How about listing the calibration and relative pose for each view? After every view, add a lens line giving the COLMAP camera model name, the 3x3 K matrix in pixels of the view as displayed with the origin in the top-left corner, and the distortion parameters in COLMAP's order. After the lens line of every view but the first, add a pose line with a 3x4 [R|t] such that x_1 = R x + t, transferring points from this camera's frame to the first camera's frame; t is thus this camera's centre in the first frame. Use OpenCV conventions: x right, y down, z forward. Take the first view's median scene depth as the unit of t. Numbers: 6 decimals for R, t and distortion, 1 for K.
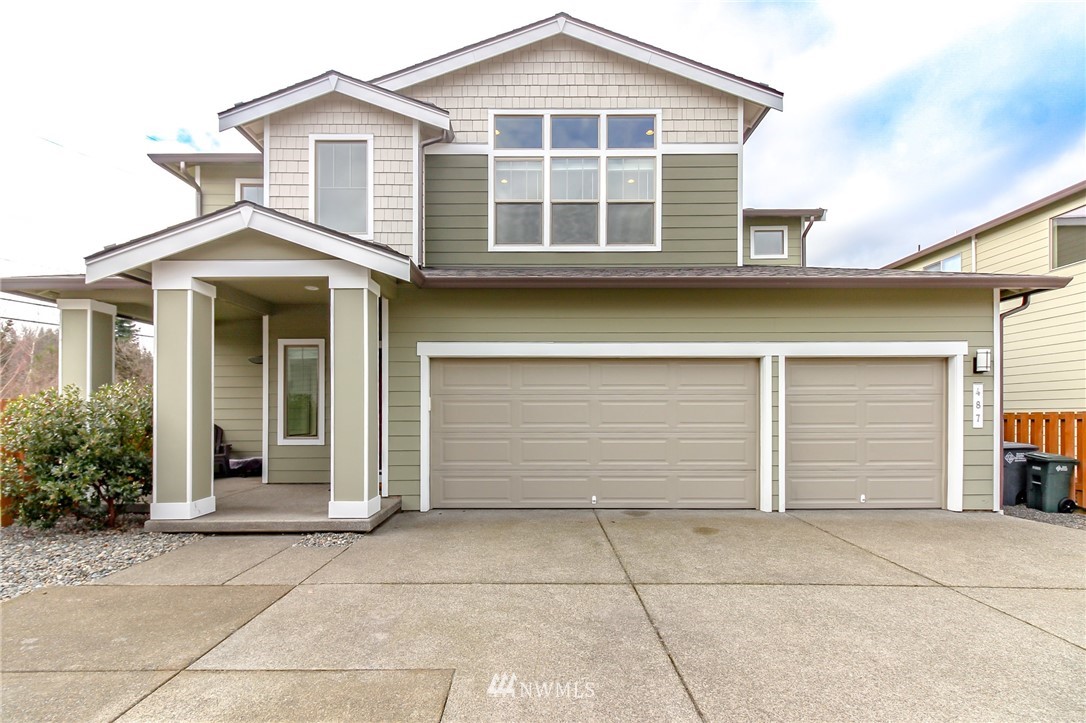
lens RADIAL K [[493.2, 0, 542.7], [0, 493.2, 410.0], [0, 0, 1]] dist [0.003671, 0.000046]
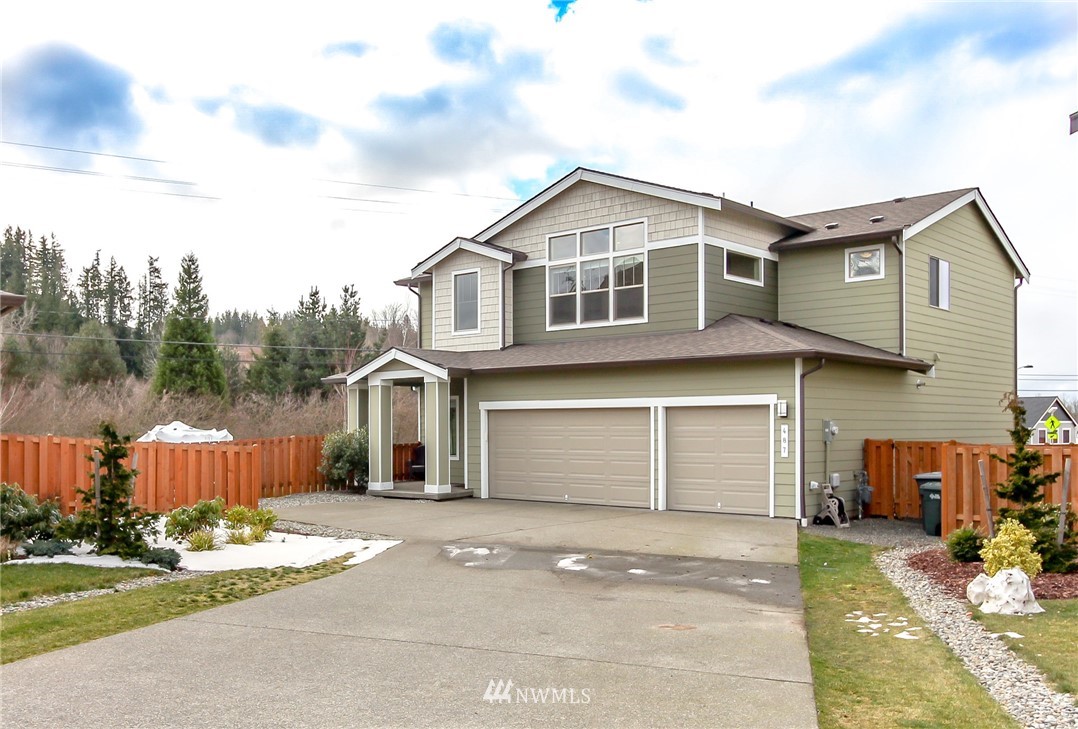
lens RADIAL K [[1045.2, 0, 538.6], [0, 1045.2, 418.1], [0, 0, 1]] dist [-0.008740, -0.001217]
pose [[0.762095, -0.003955, -0.647453, 2.227054], [0.004644, 0.999989, -0.000643, -0.072818], [0.647449, -0.002517, 0.762105, -1.635908]]
